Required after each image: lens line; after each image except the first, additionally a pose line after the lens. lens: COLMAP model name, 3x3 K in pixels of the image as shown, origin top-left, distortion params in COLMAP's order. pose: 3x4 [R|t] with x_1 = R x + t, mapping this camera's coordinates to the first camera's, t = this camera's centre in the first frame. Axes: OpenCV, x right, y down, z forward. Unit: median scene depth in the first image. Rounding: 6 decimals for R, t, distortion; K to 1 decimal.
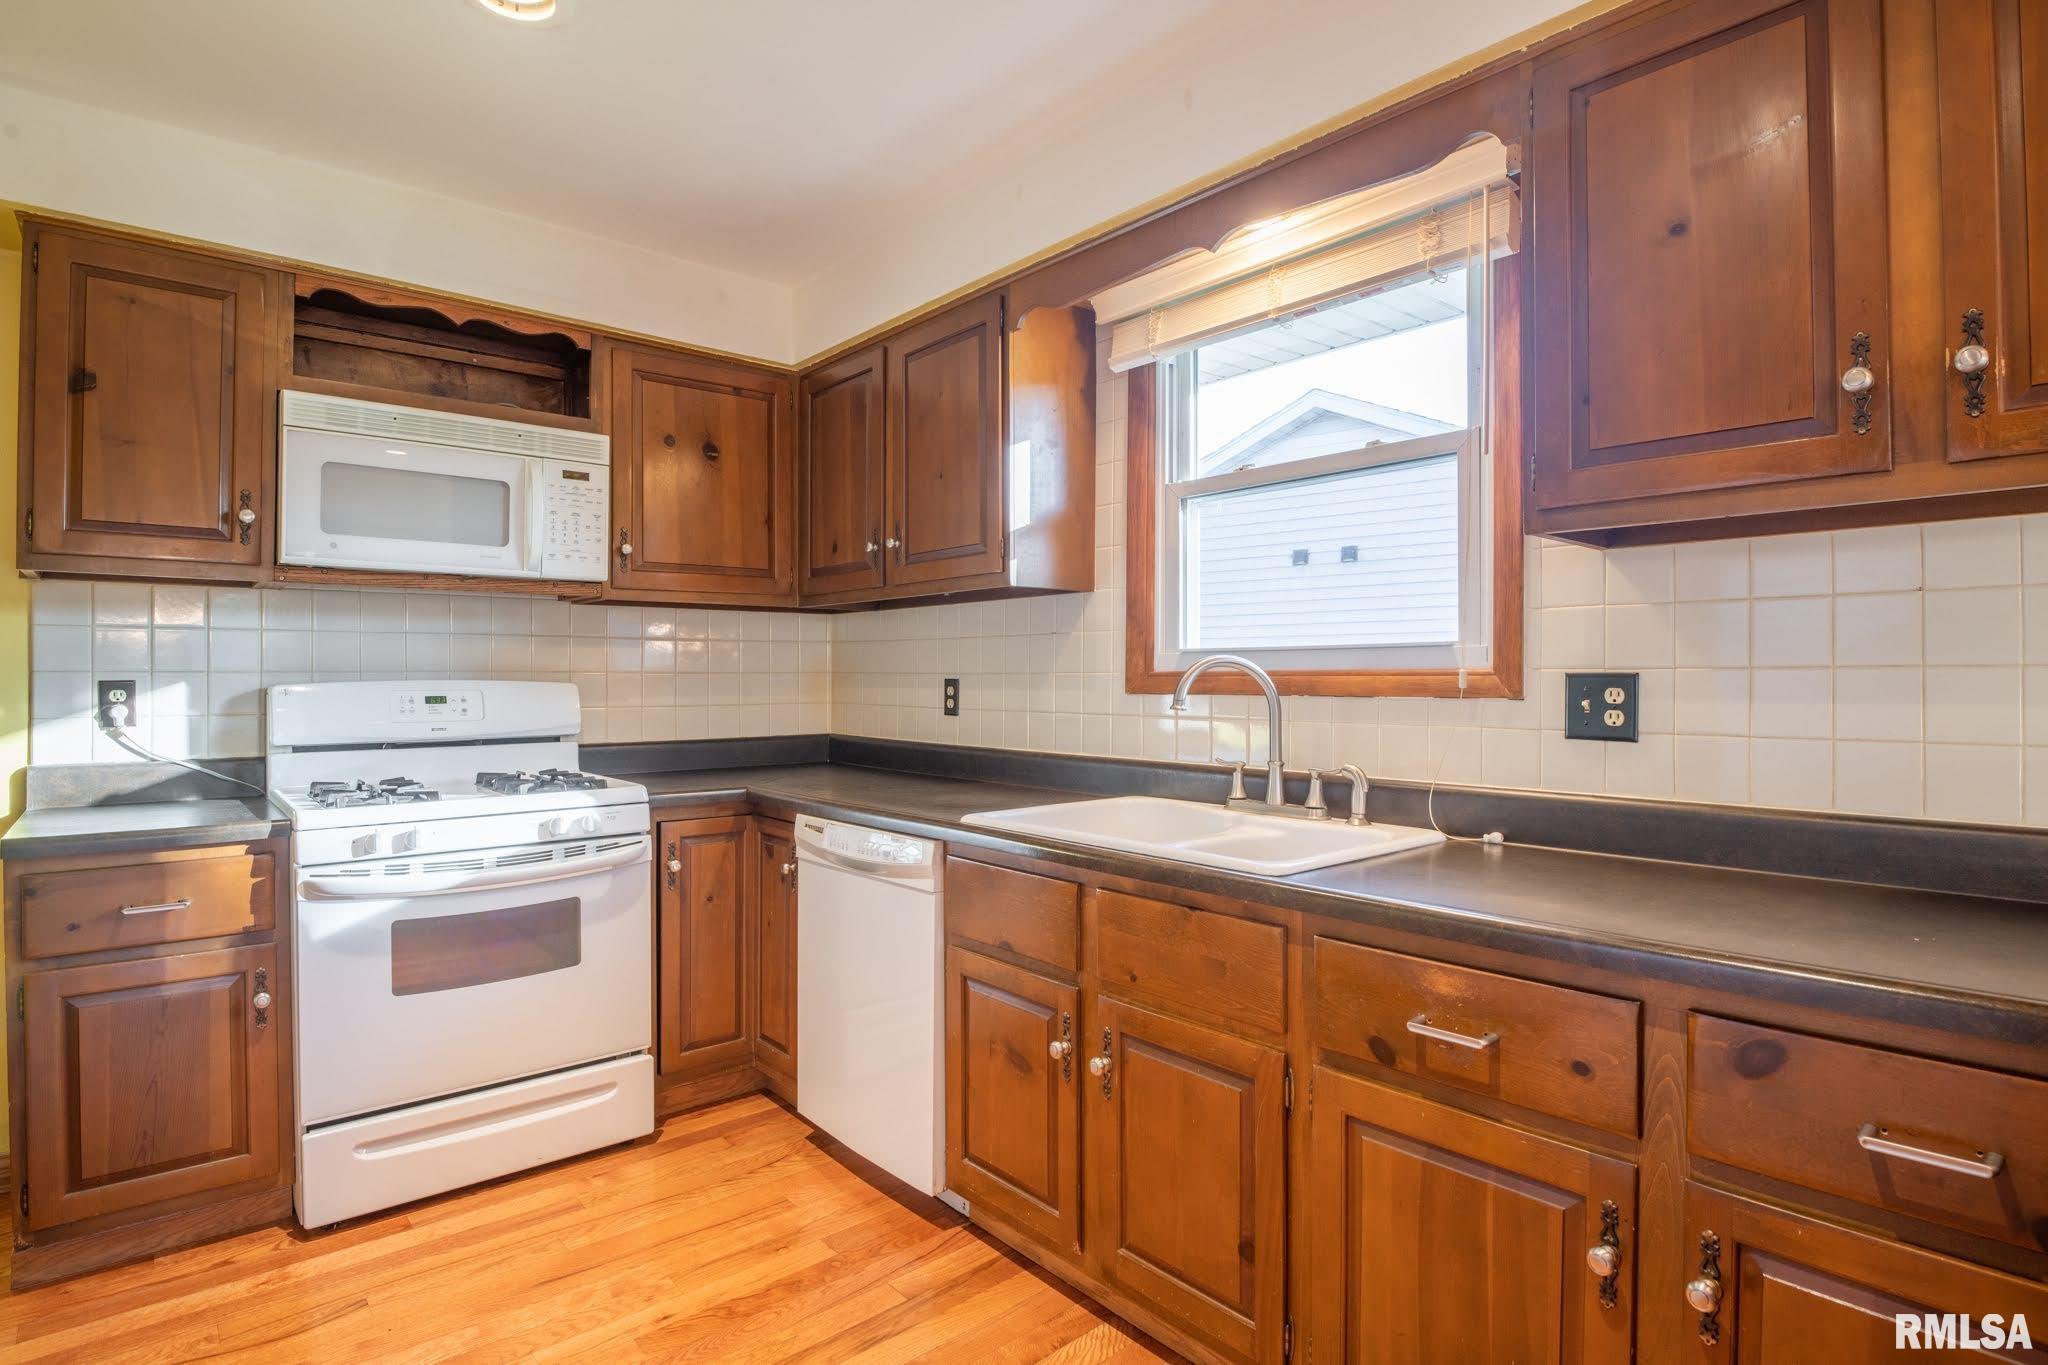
lens RADIAL K [[1014.3, 0, 1063.0], [0, 1014.3, 677.7], [0, 0, 1]] dist [-0.024718, -0.002481]
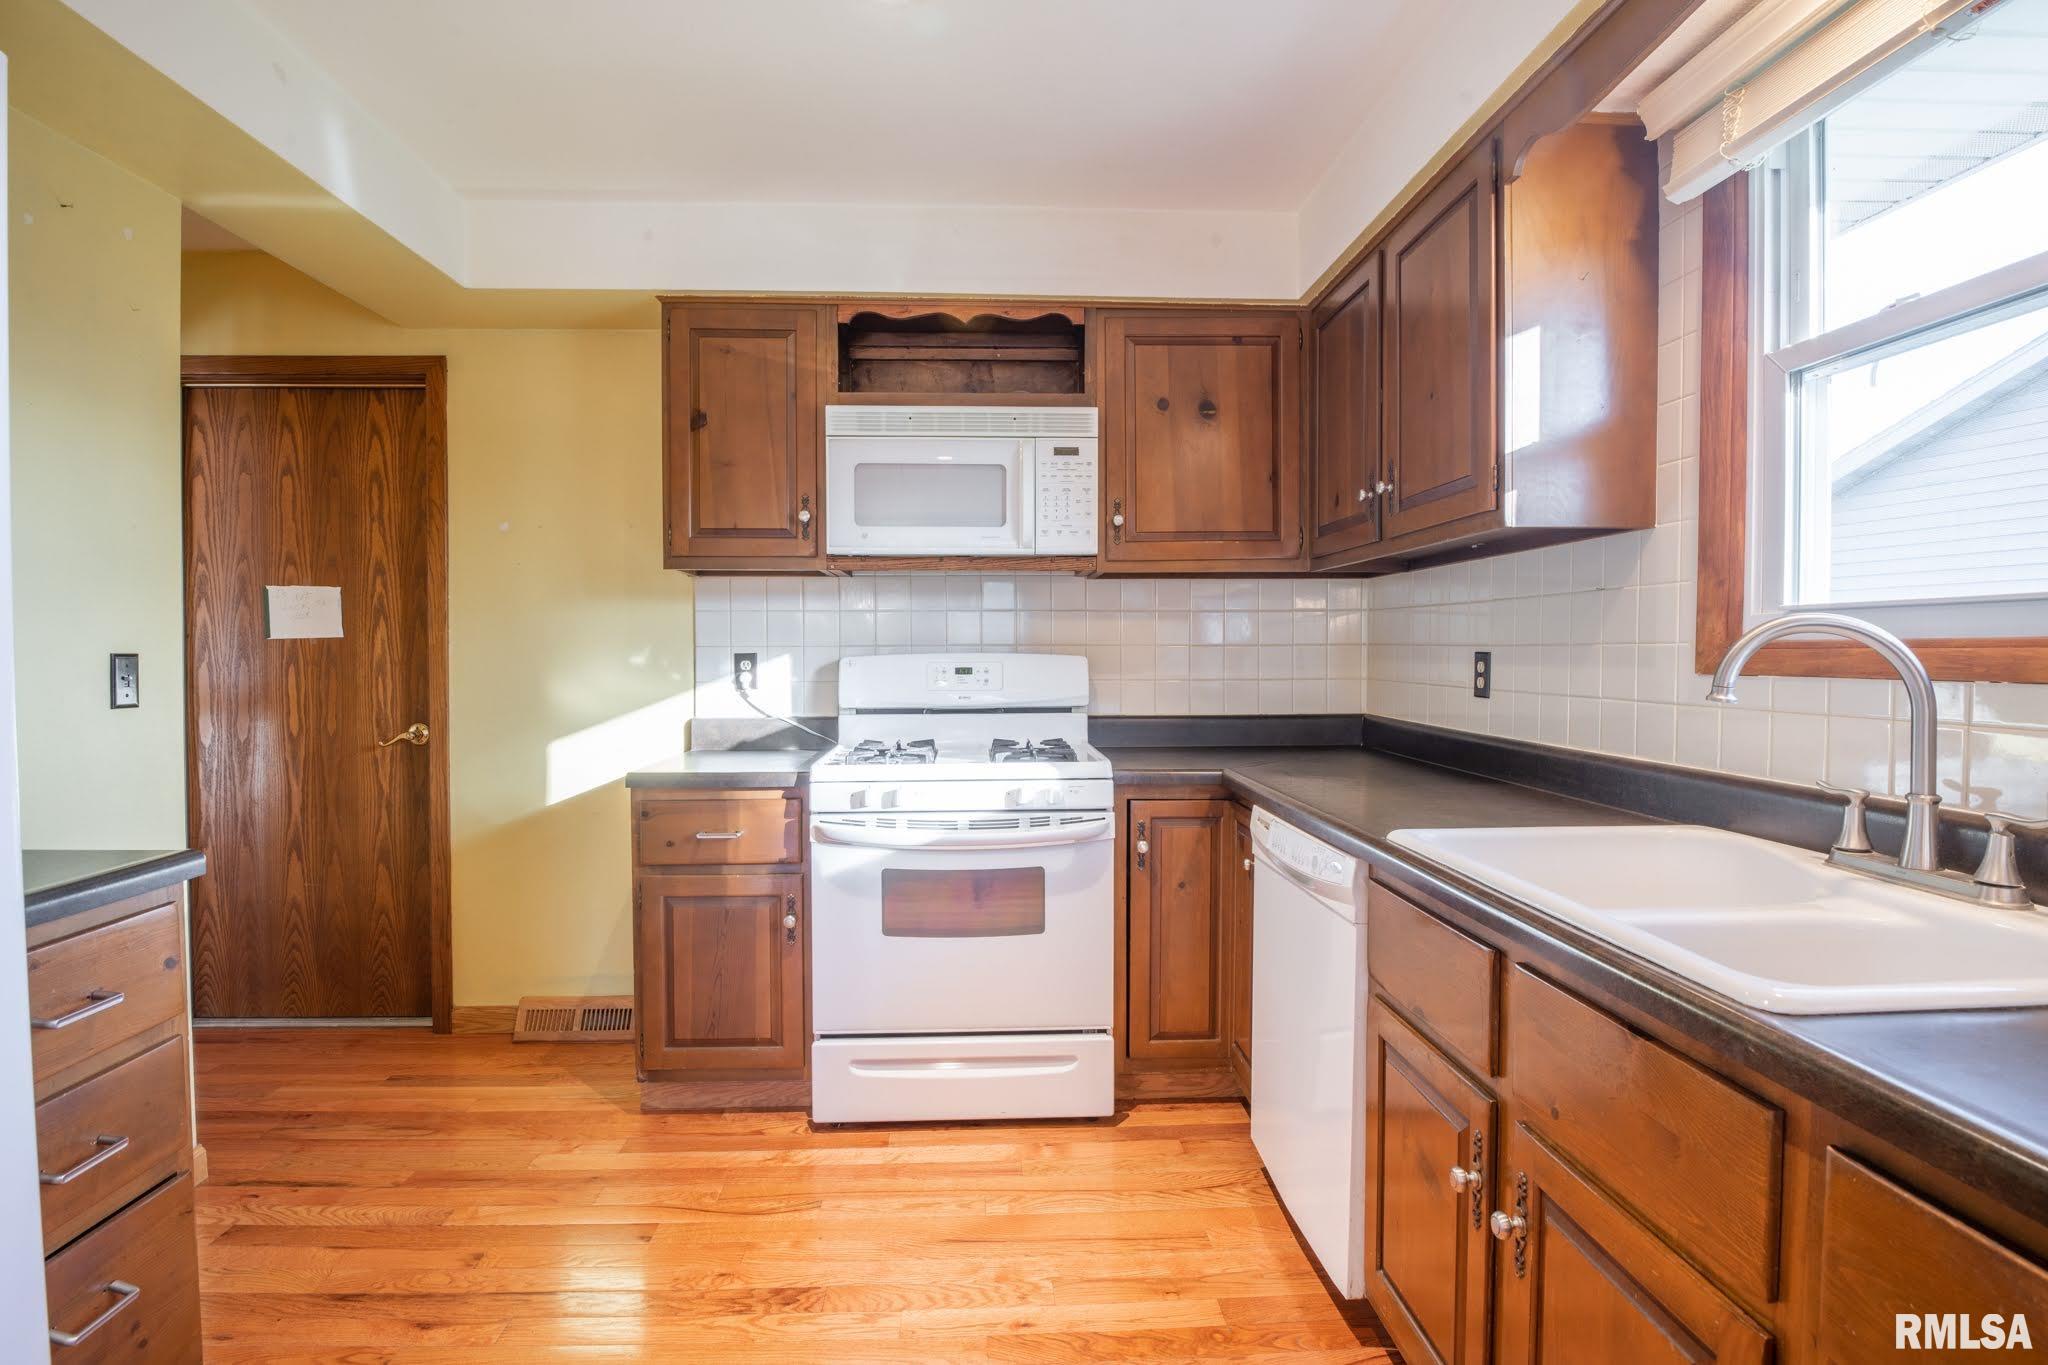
lens RADIAL K [[1014.3, 0, 1010.8], [0, 1014.3, 677.2], [0, 0, 1]] dist [-0.024718, -0.002481]
pose [[0.777554, 0.015424, -0.628628, 0.136447], [0.001171, 0.999662, 0.025976, 0.000000], [0.628816, -0.020934, 0.777273, 0.197251]]
